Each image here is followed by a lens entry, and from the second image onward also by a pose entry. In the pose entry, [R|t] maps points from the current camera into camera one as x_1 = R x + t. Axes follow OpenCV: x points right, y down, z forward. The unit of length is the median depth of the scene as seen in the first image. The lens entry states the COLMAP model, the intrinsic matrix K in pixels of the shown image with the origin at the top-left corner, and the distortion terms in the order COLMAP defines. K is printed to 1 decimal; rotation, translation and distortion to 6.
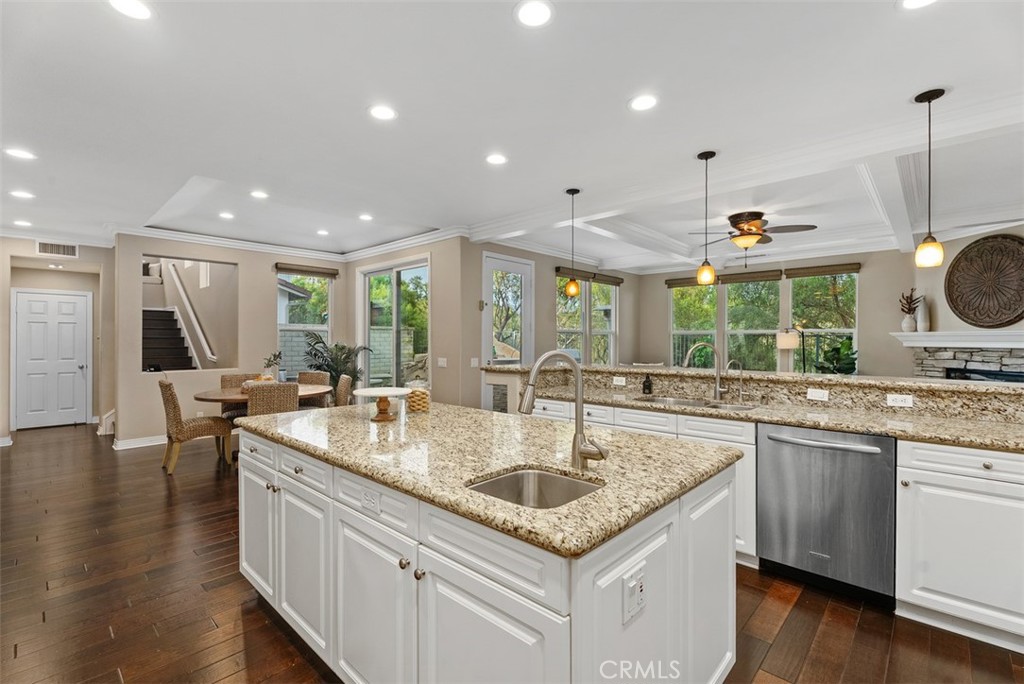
lens RADIAL K [[458.8, 0, 510.0], [0, 458.8, 341.0], [0, 0, 1]] dist [0.003555, -0.001512]
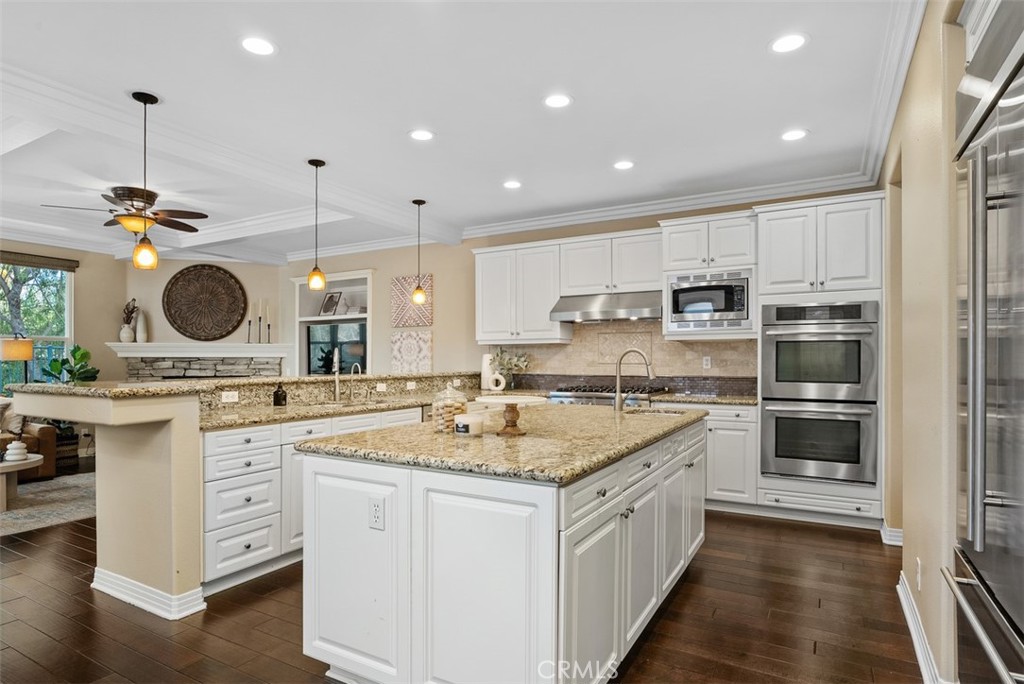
lens RADIAL K [[554.3, 0, 509.9], [0, 554.3, 350.3], [0, 0, 1]] dist [-0.002059, -0.000216]
pose [[-0.222682, 0.012884, 0.974806, -0.544422], [0.001183, 0.999916, -0.012945, 0.016144], [-0.974890, -0.001730, -0.222678, 0.541071]]
